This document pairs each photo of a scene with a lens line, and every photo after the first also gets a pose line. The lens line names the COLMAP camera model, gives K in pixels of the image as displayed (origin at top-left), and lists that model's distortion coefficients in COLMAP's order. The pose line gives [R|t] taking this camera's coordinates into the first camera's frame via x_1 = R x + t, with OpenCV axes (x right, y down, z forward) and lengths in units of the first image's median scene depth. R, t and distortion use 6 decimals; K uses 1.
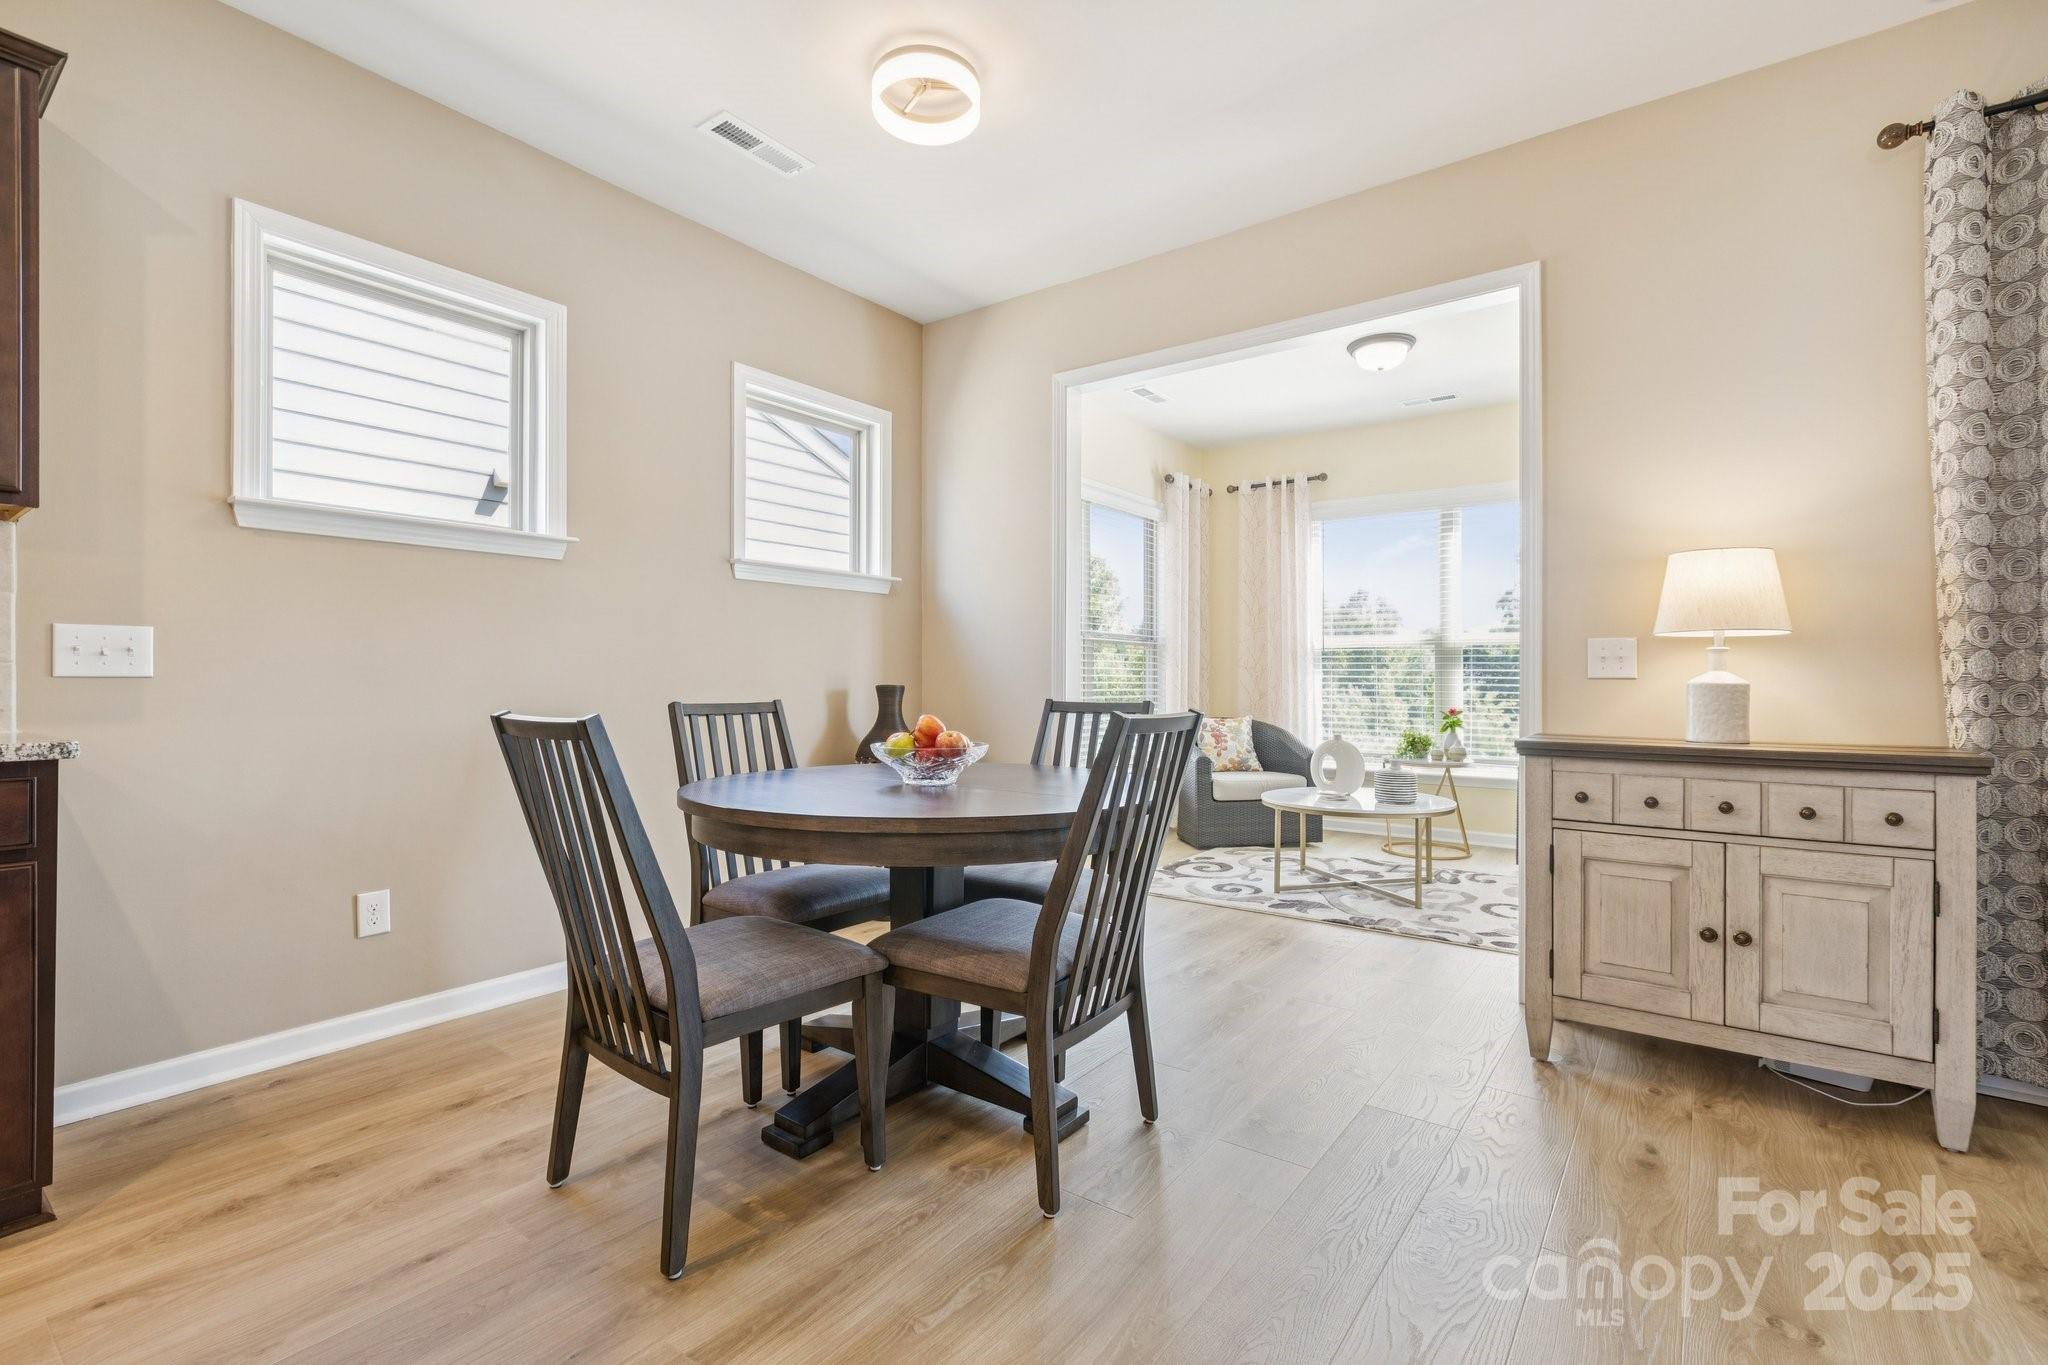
lens RADIAL K [[918.0, 0, 1024.4], [0, 918.0, 679.9], [0, 0, 1]] dist [0.001766, -0.002845]
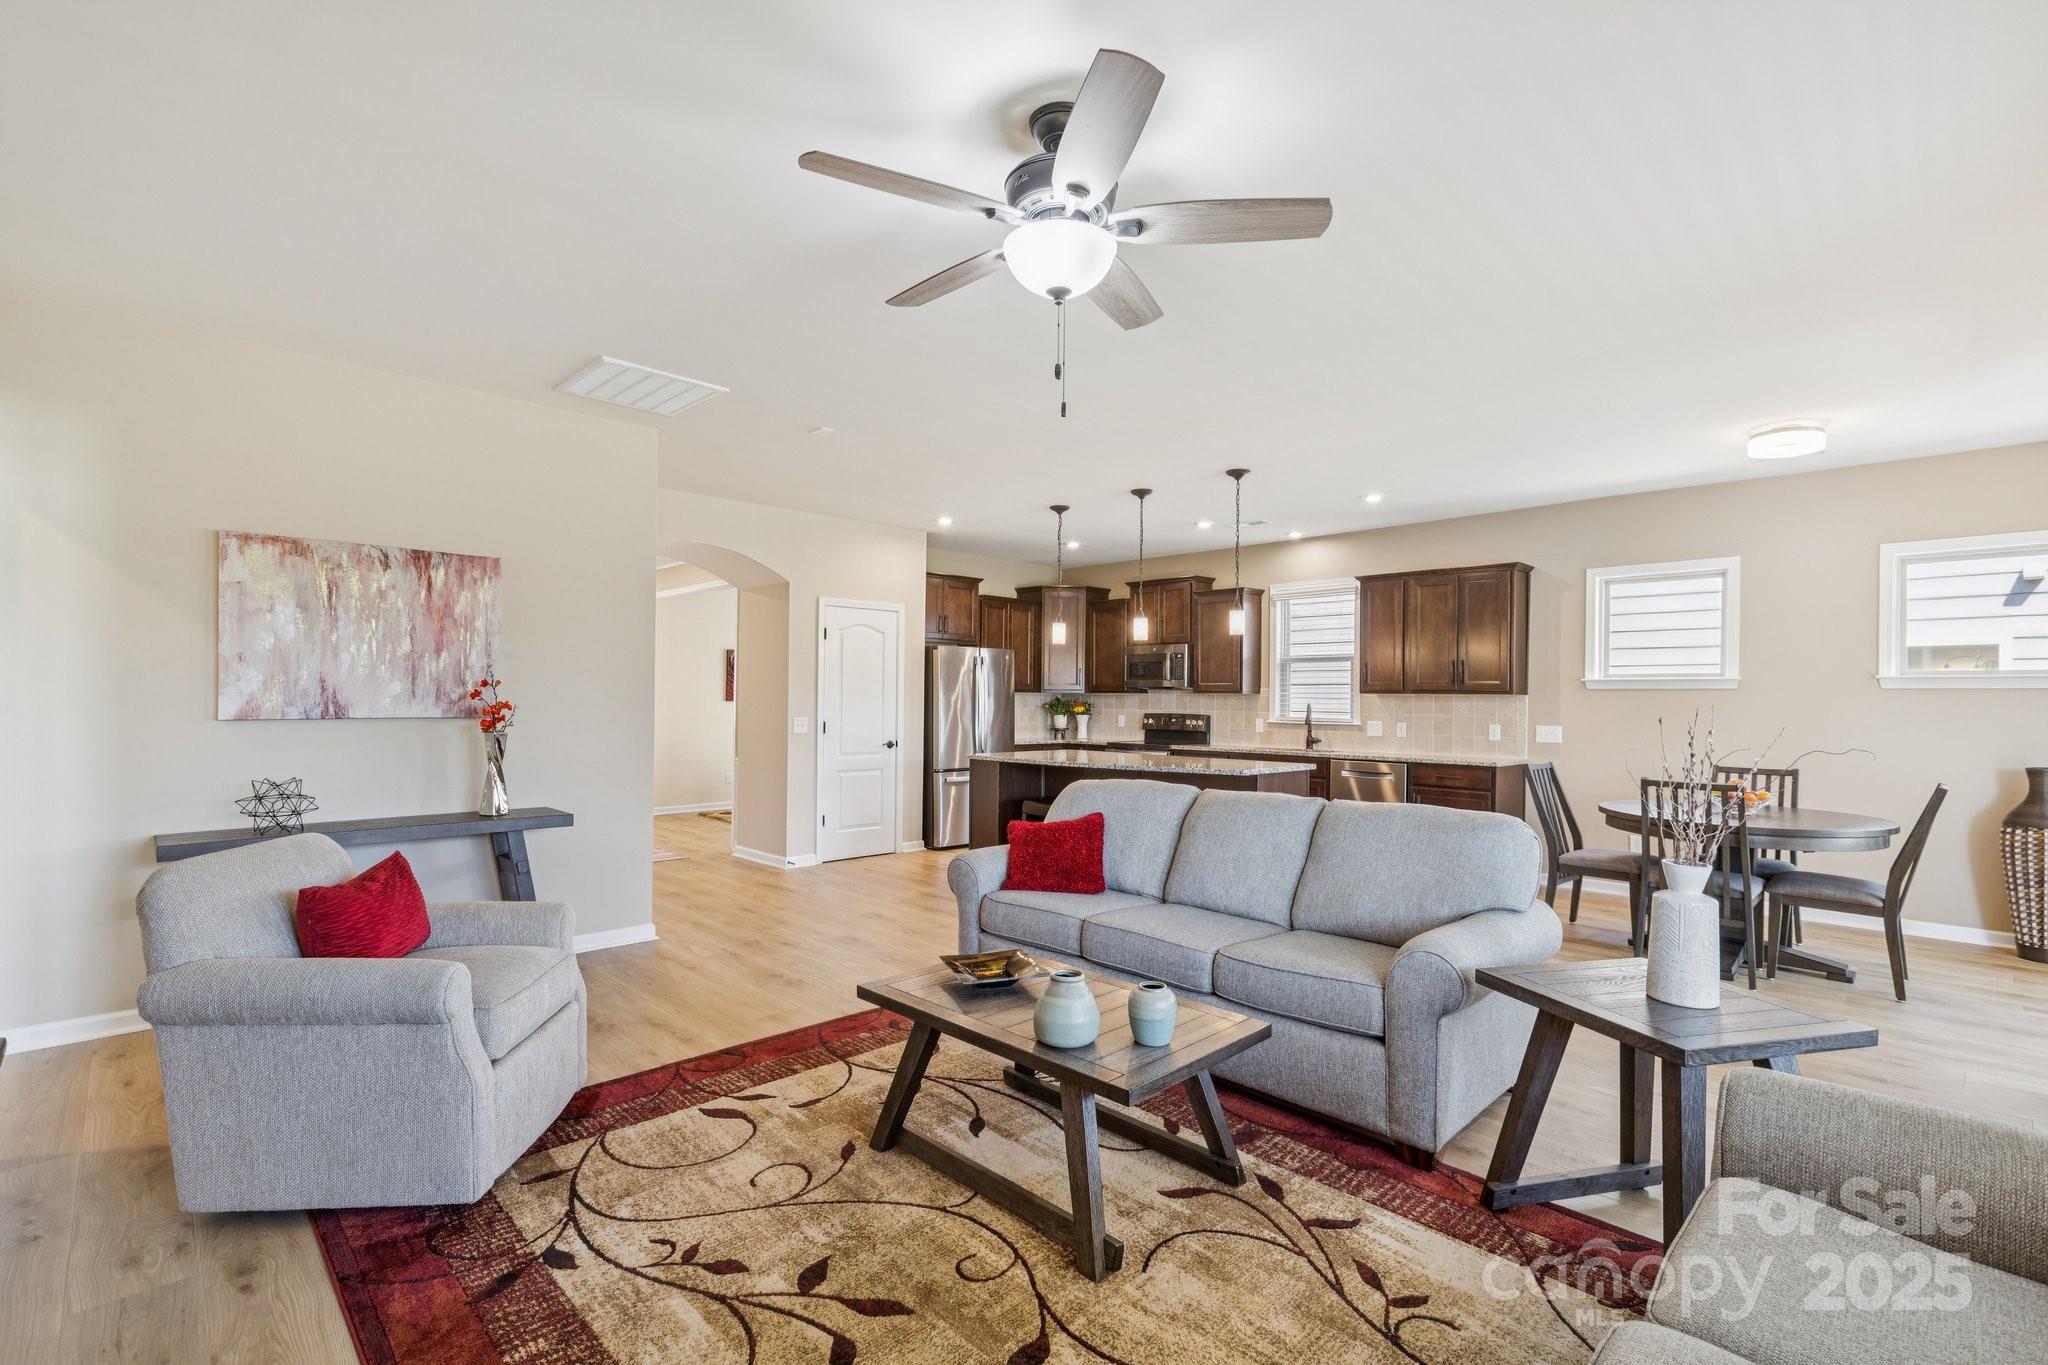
lens RADIAL K [[918.0, 0, 1016.9], [0, 918.0, 677.0], [0, 0, 1]] dist [0.001766, -0.002845]
pose [[-0.163512, -0.027585, -0.986156, 1.204549], [-0.010982, 0.999598, -0.026140, -0.064562], [0.986480, 0.006556, -0.163749, -0.127267]]
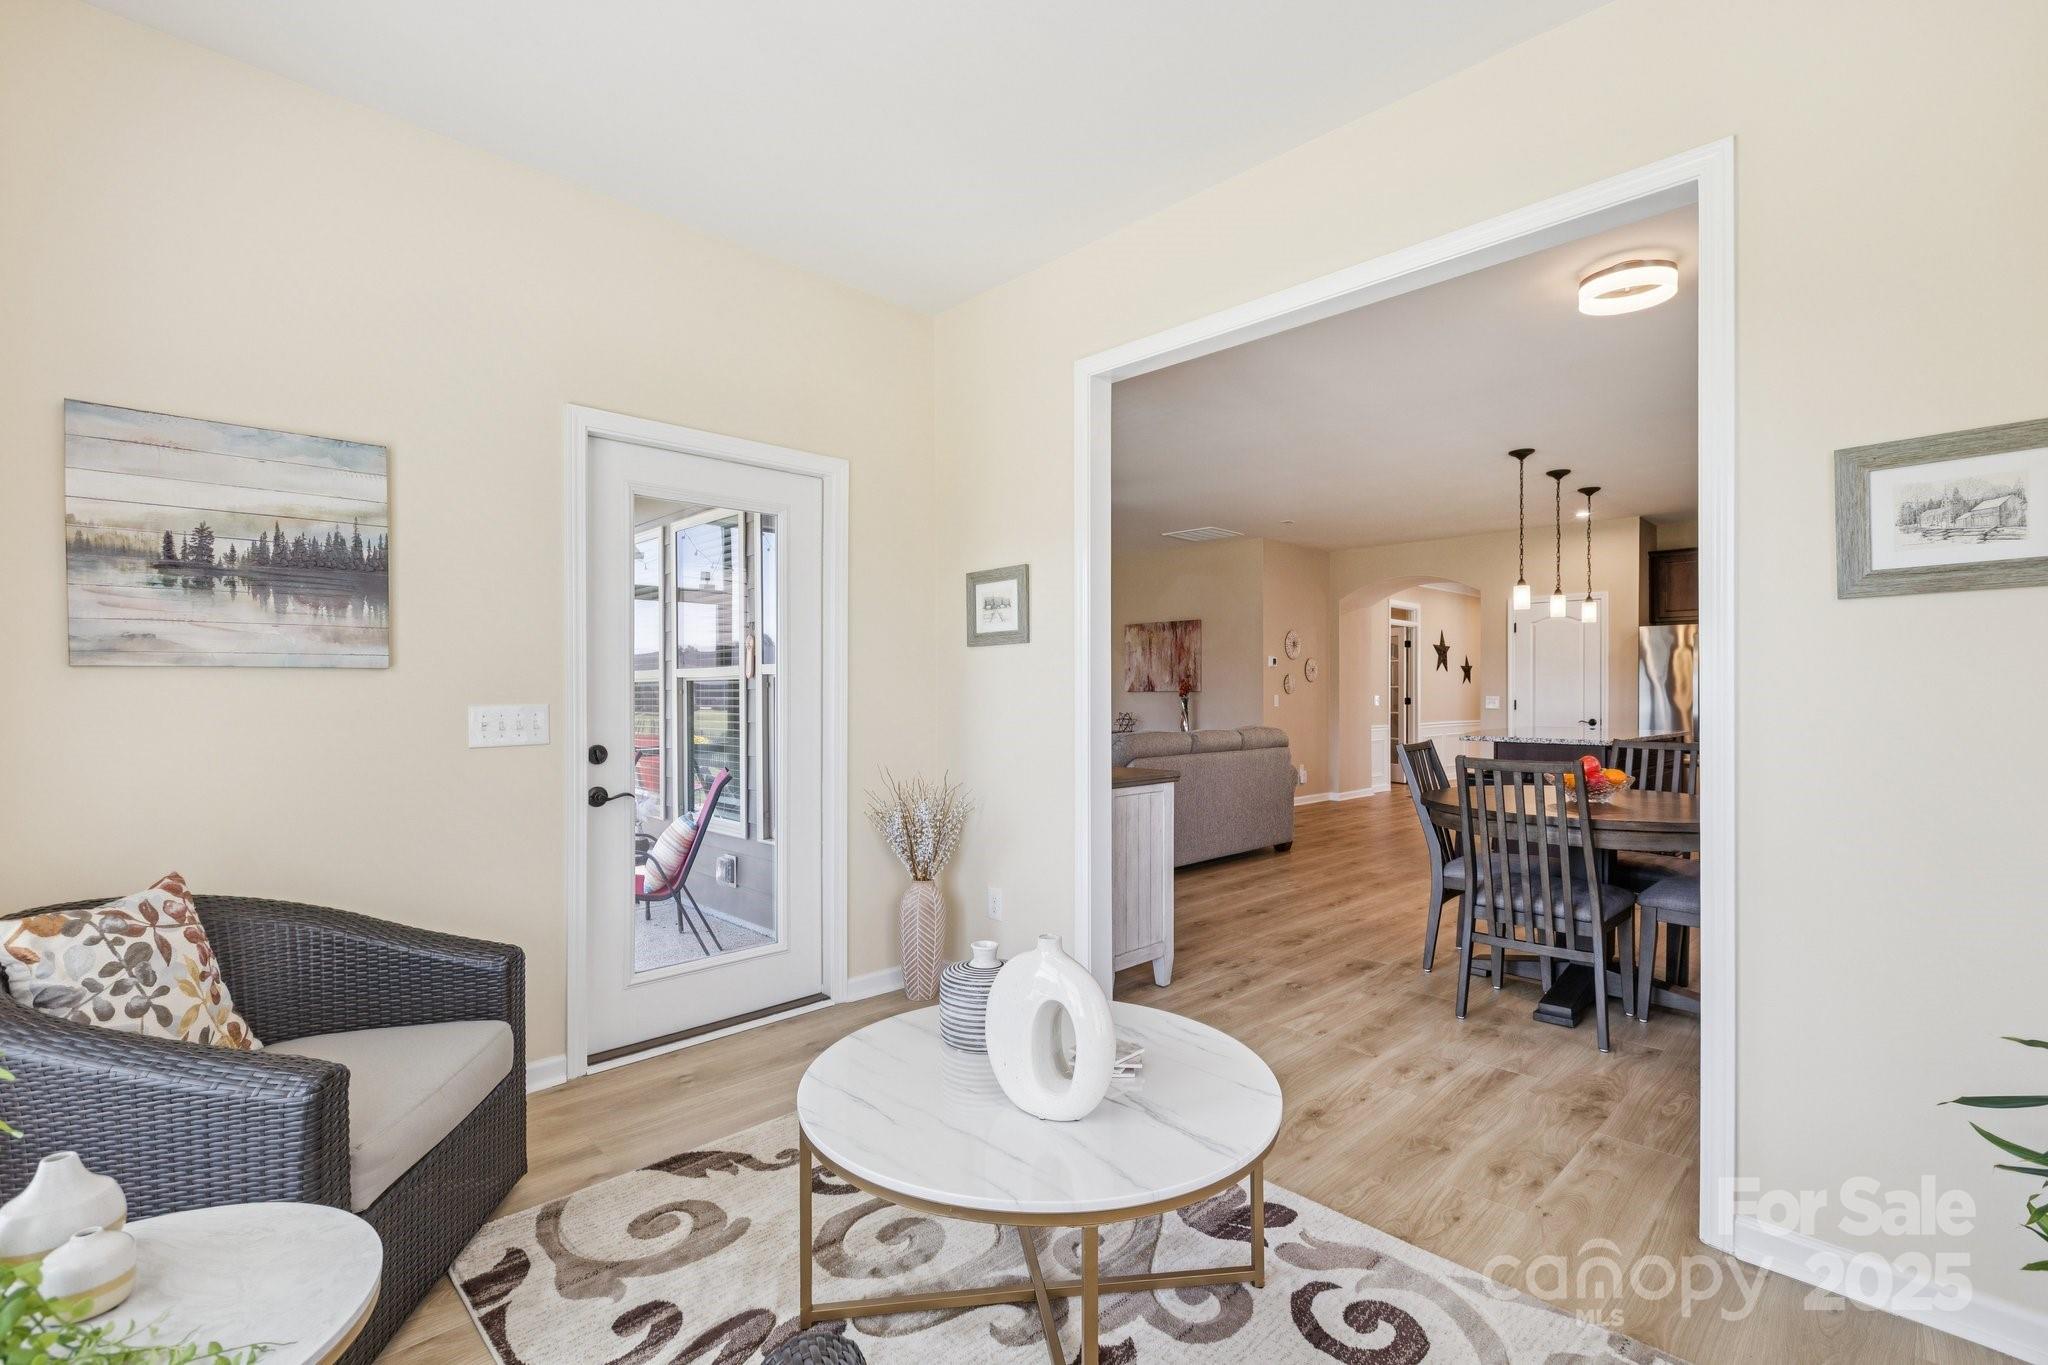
lens RADIAL K [[918.0, 0, 1022.2], [0, 918.0, 680.9], [0, 0, 1]] dist [0.001766, -0.002845]
pose [[-0.987445, -0.001436, 0.157955, 0.338963], [-0.003112, 0.999941, -0.010364, -0.037848], [-0.157931, -0.010726, -0.987392, 1.545244]]
